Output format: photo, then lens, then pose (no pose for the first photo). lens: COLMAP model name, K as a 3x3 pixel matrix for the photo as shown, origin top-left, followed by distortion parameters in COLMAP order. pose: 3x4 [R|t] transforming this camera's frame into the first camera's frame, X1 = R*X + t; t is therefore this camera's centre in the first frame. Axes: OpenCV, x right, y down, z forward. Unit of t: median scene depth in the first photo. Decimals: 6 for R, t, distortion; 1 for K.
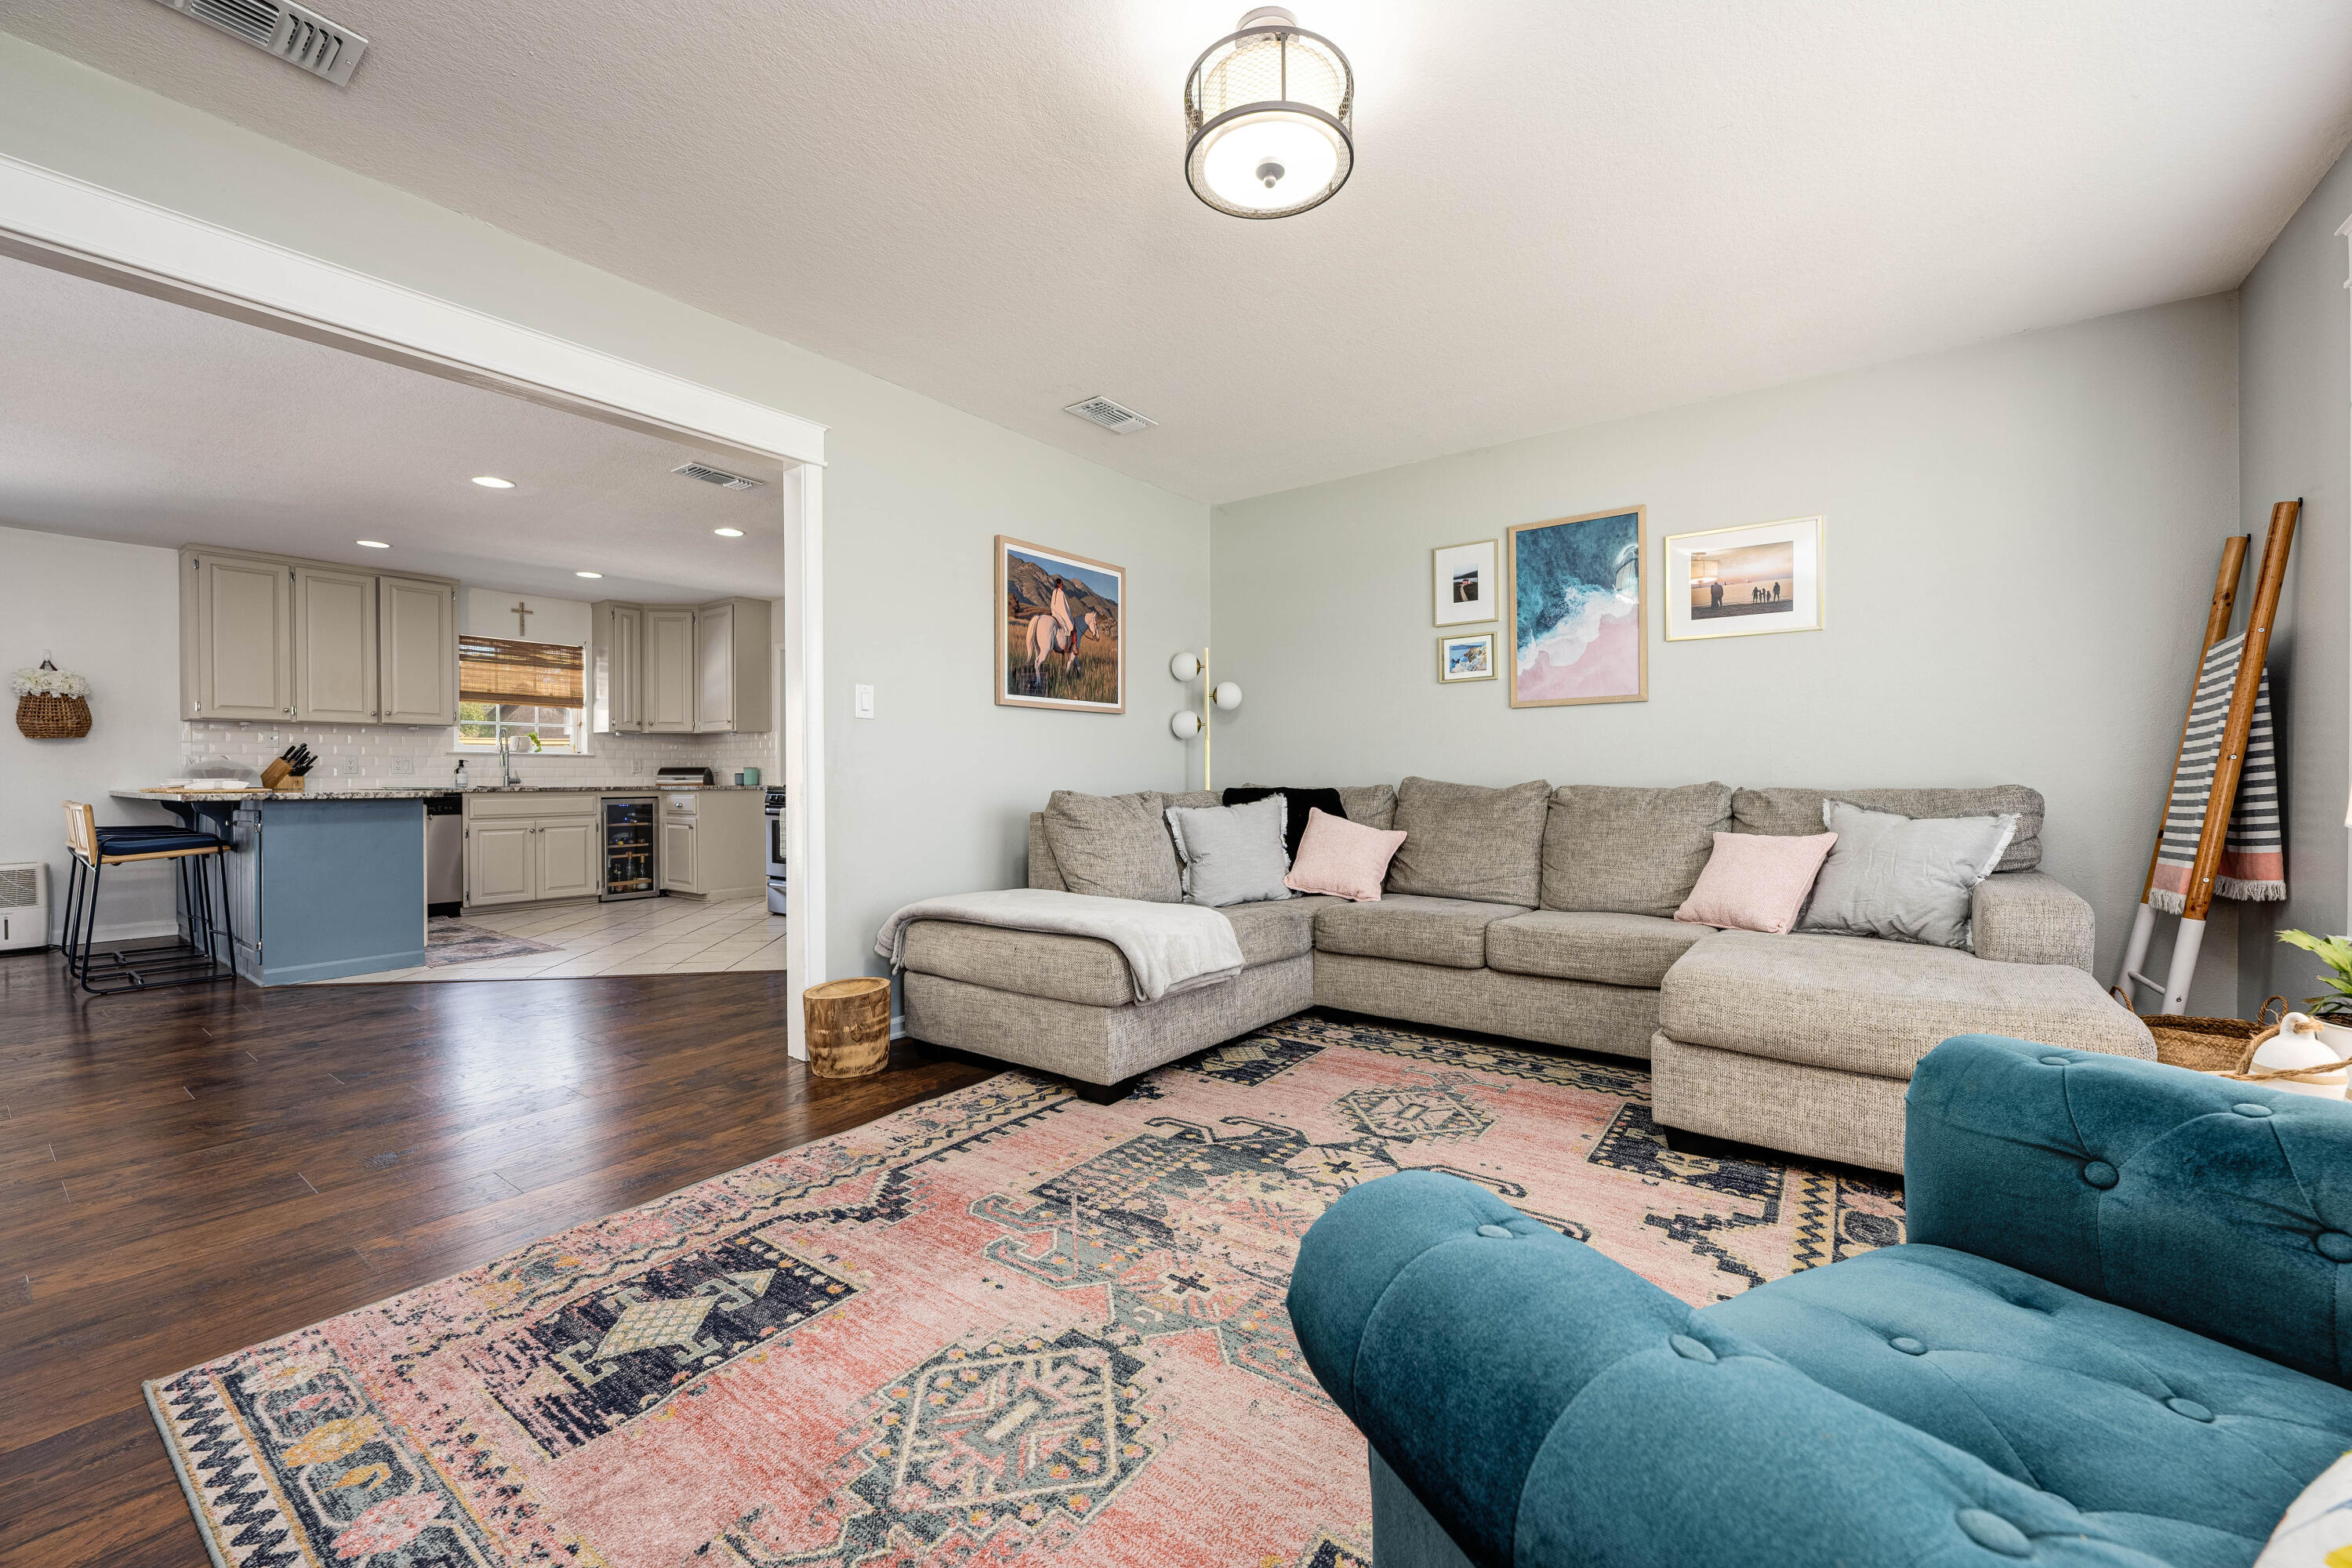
lens RADIAL K [[934.8, 0, 1180.3], [0, 934.8, 776.8], [0, 0, 1]] dist [-0.008908, 0.001124]
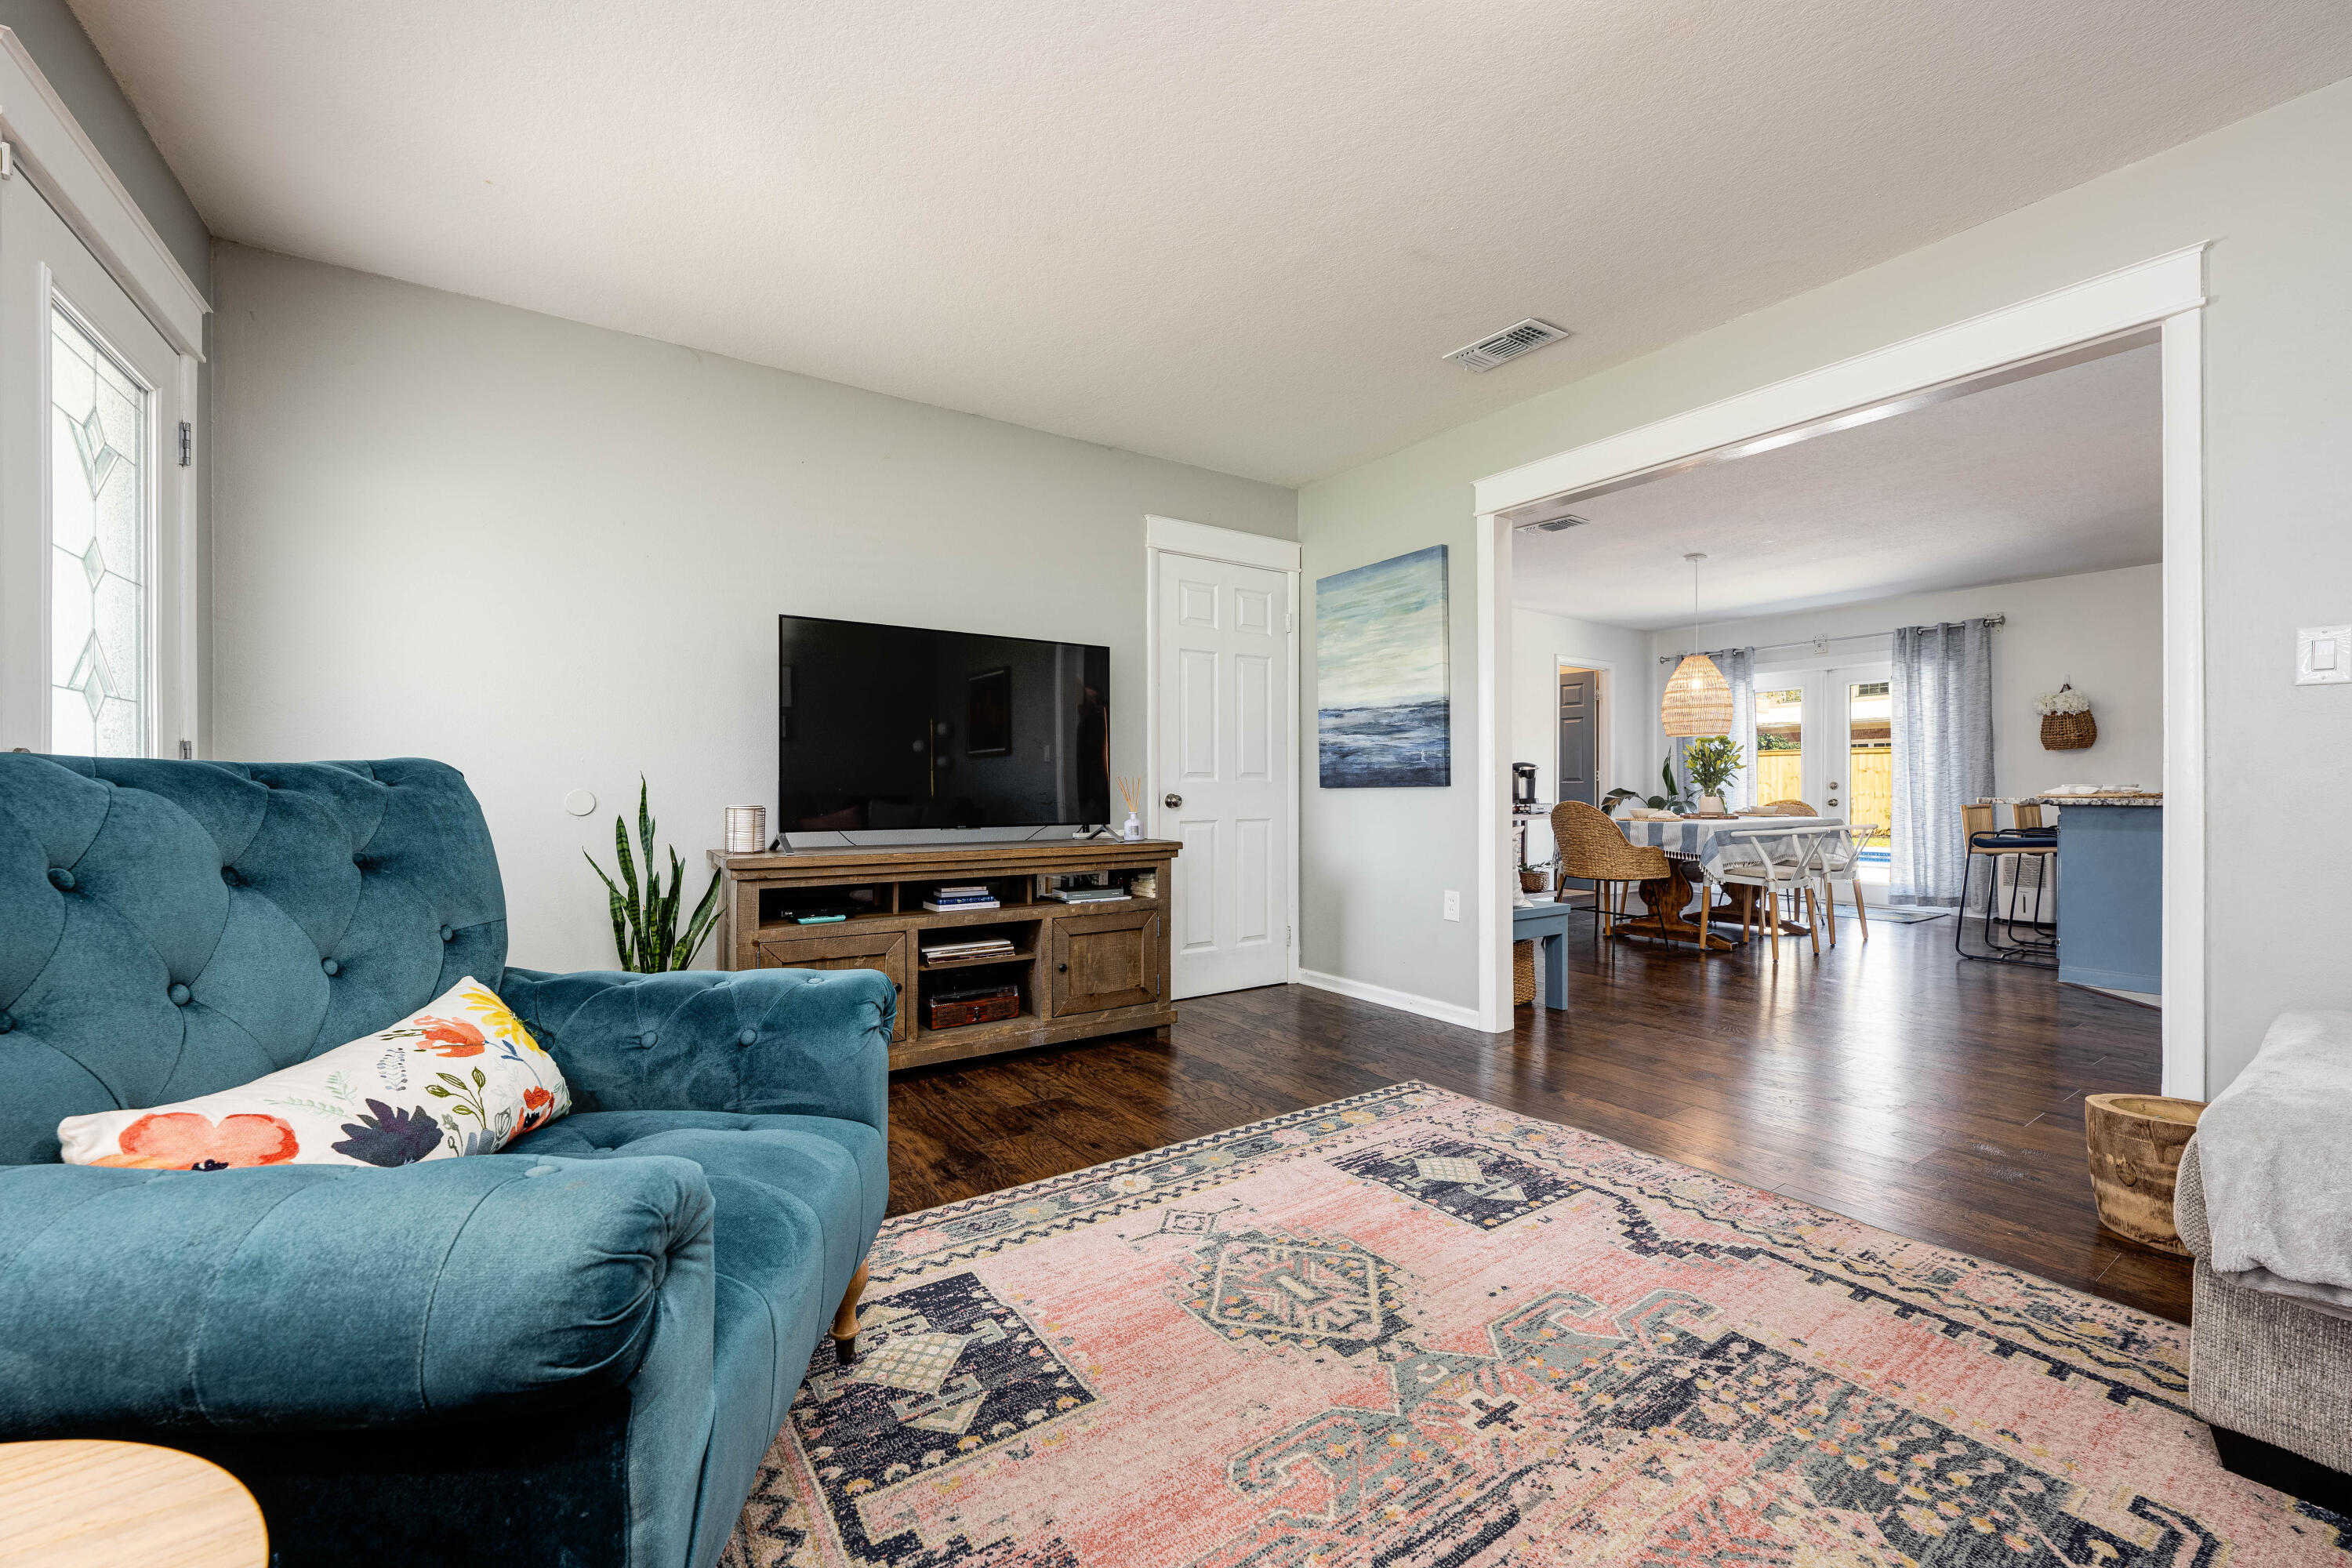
lens RADIAL K [[934.8, 0, 1176.0], [0, 934.8, 788.0], [0, 0, 1]] dist [-0.008908, 0.001124]
pose [[-0.336190, 0.006035, -0.941775, 0.617273], [0.002175, 0.999982, 0.005631, -0.003600], [0.941792, -0.000156, -0.336197, 0.726751]]
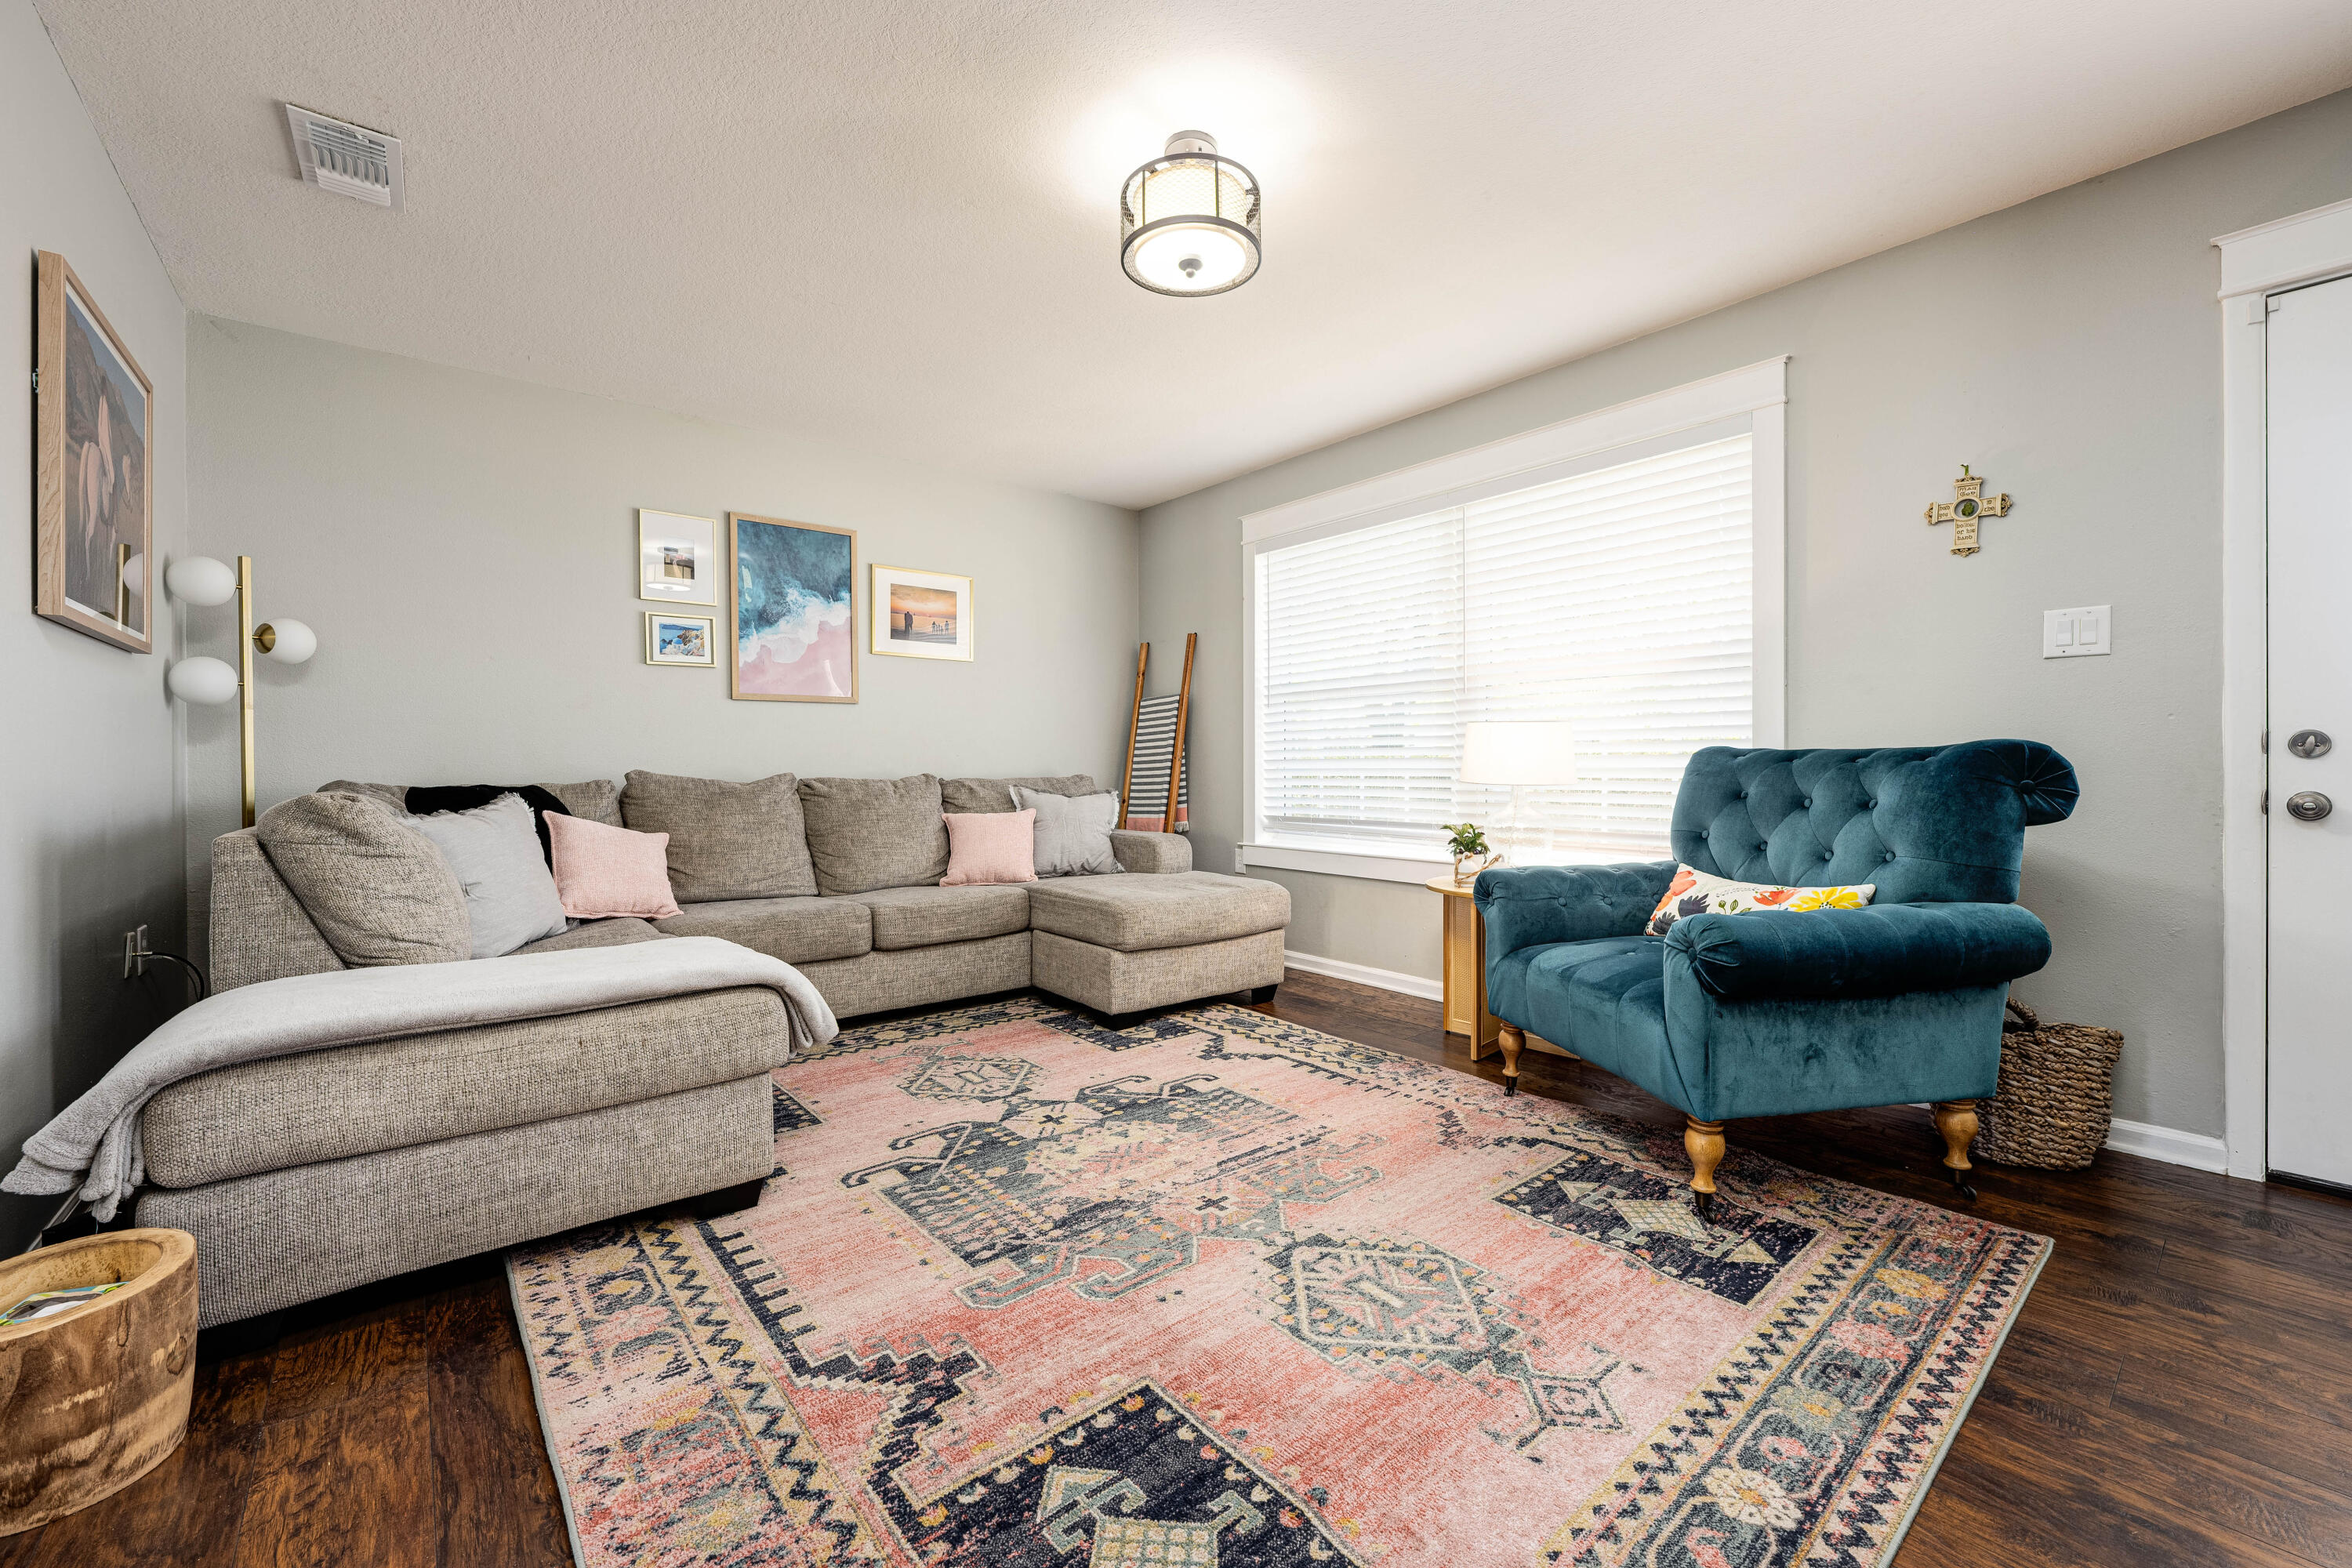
lens RADIAL K [[934.8, 0, 1178.2], [0, 934.8, 768.5], [0, 0, 1]] dist [-0.008908, 0.001124]
pose [[0.242944, 0.001857, 0.970039, -0.810110], [0.004149, 0.999987, -0.002953, 0.004981], [-0.970032, 0.004742, 0.242933, 0.545490]]
